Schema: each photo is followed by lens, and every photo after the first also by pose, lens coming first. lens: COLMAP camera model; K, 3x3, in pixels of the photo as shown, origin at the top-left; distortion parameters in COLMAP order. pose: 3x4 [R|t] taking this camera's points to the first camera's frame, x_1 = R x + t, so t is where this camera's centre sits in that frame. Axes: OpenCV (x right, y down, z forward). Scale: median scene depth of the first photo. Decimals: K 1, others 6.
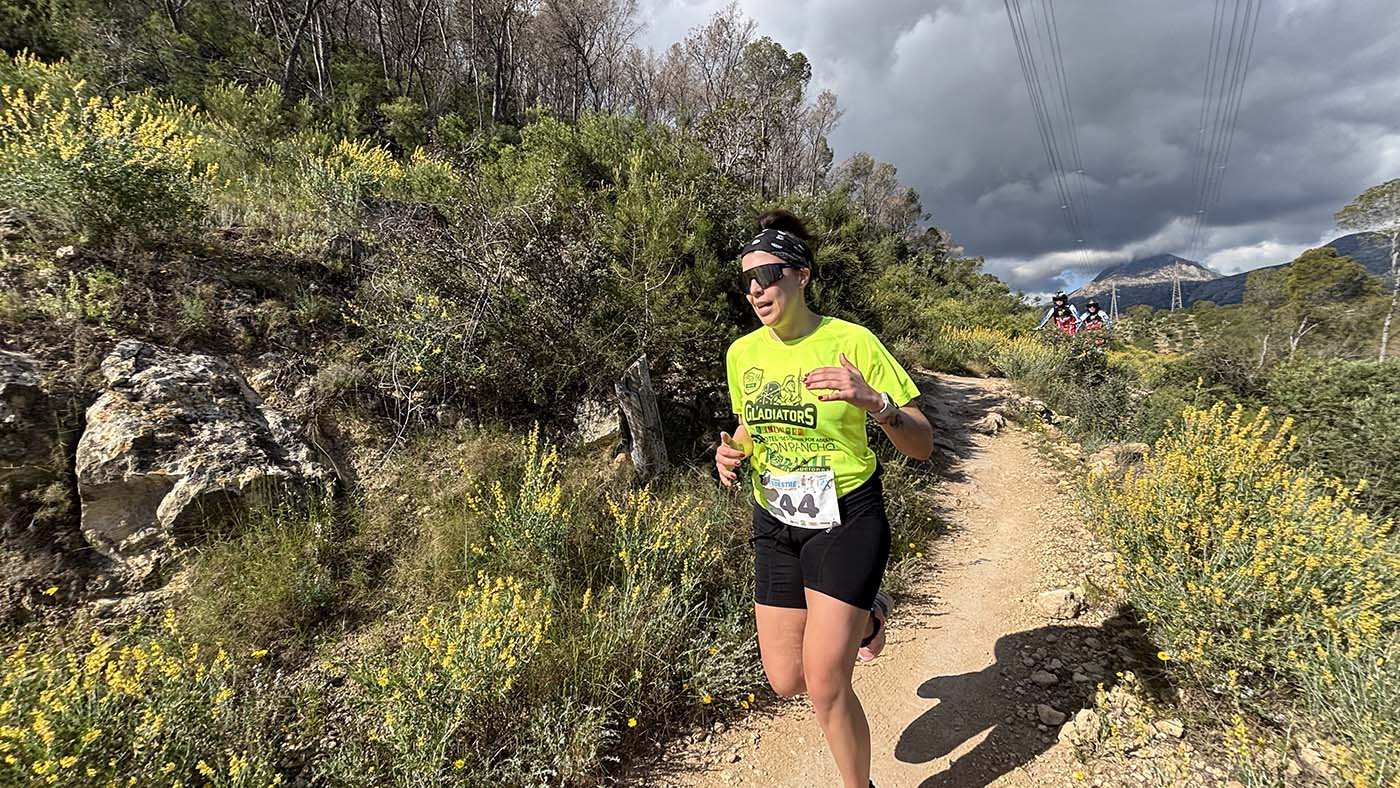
lens RADIAL K [[563.9, 0, 696.9], [0, 563.9, 389.3], [0, 0, 1]] dist [-0.004217, 0.002478]
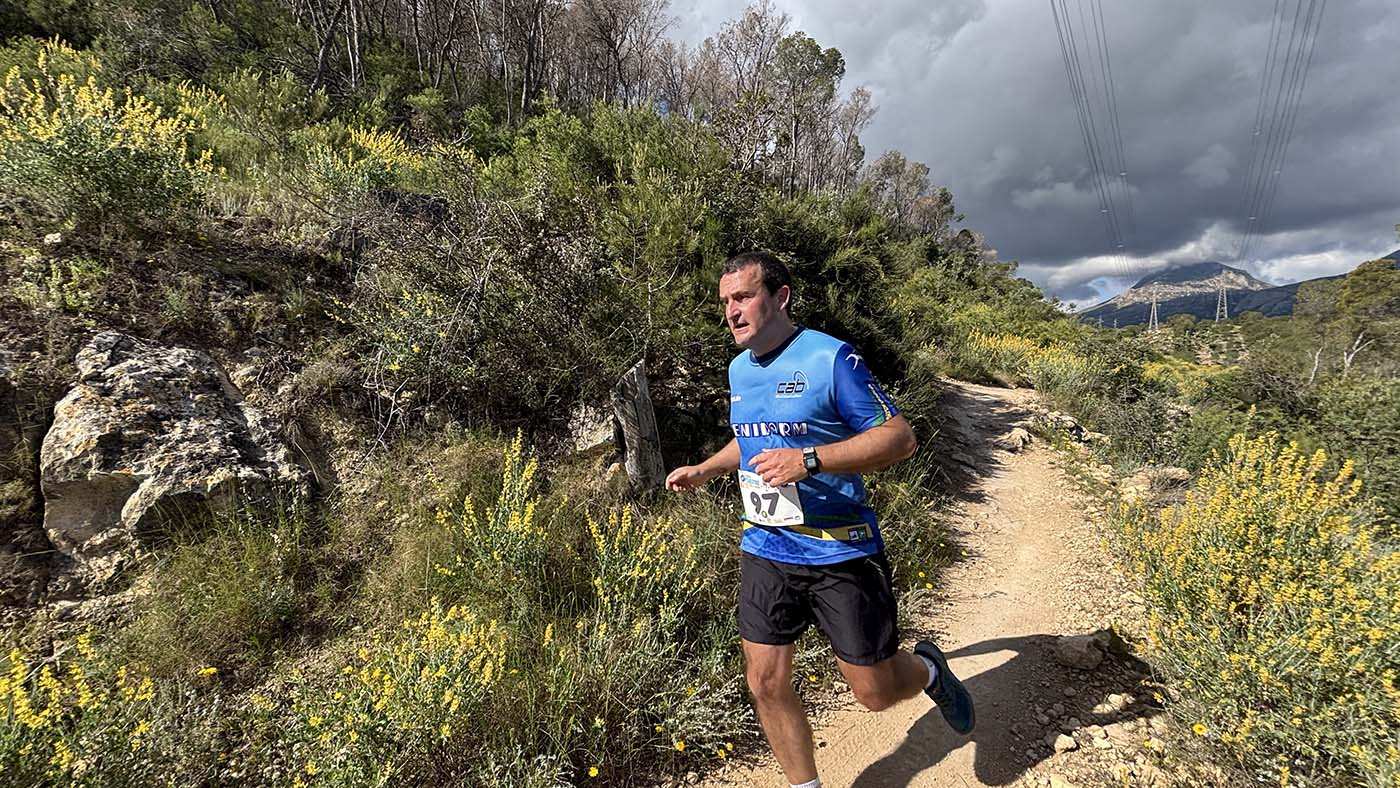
lens RADIAL K [[563.9, 0, 696.9], [0, 563.9, 389.3], [0, 0, 1]] dist [-0.004217, 0.002478]
pose [[0.998620, 0.032776, -0.041024, 0.039116], [-0.032524, 0.999448, 0.006777, -0.021859], [0.041223, -0.005434, 0.999135, 0.055709]]
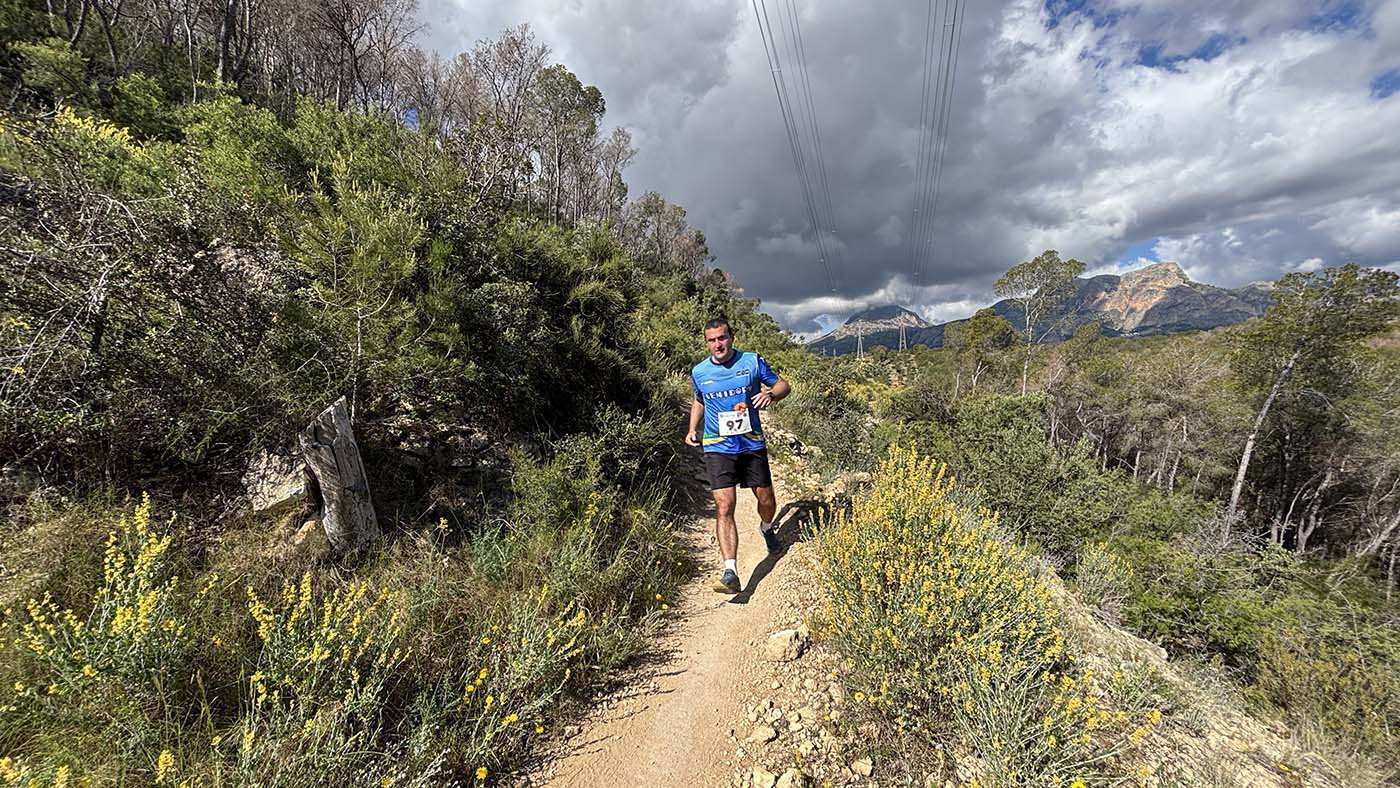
lens RADIAL K [[563.9, 0, 696.9], [0, 563.9, 389.3], [0, 0, 1]] dist [-0.004217, 0.002478]
pose [[0.938155, 0.011130, 0.346036, 0.103288], [0.005392, 0.998892, -0.046745, -0.032190], [-0.346173, 0.045720, 0.937056, 0.053013]]
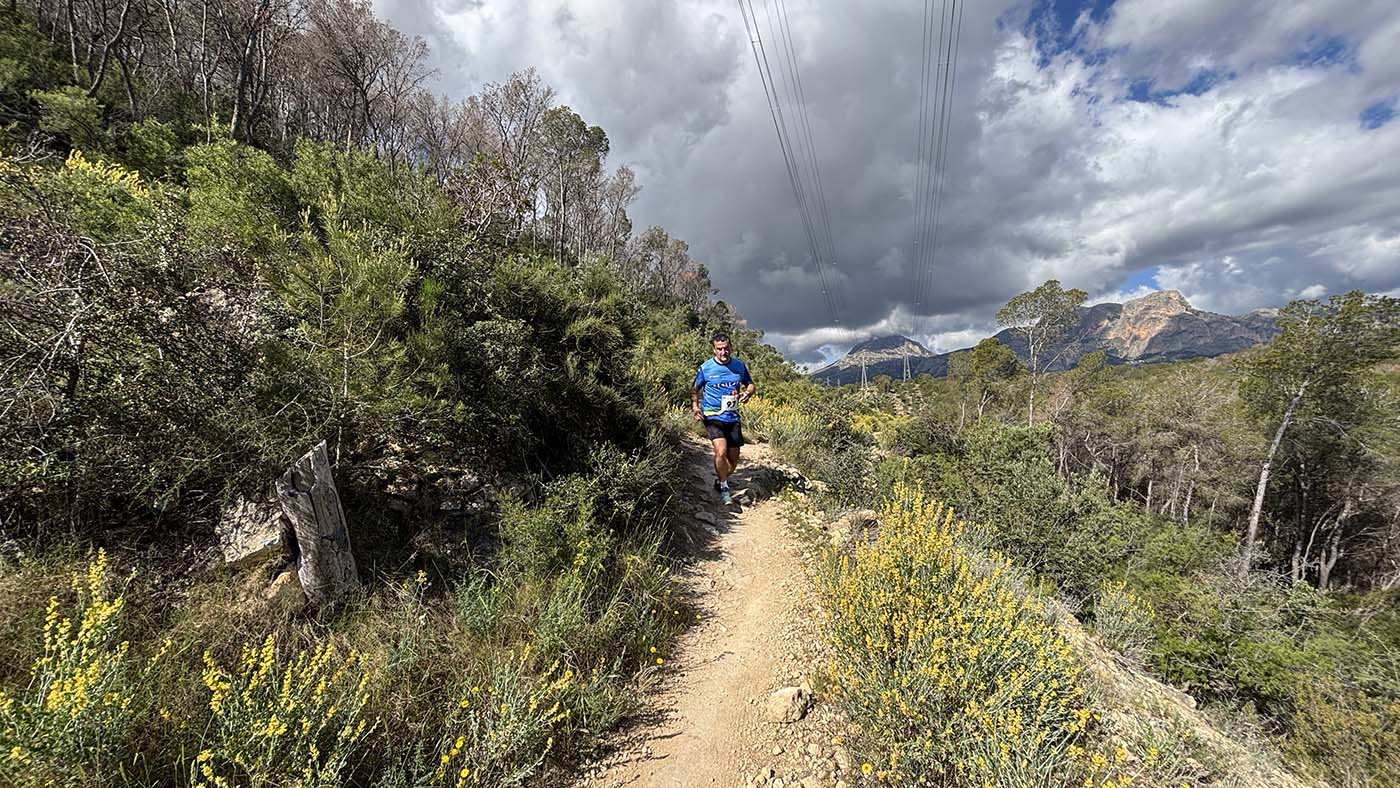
lens RADIAL K [[563.9, 0, 696.9], [0, 563.9, 389.3], [0, 0, 1]] dist [-0.004217, 0.002478]
pose [[0.940955, 0.022756, 0.337767, 0.127798], [0.012541, 0.994710, -0.101952, -0.047339], [-0.338301, 0.100168, 0.935692, 0.076428]]
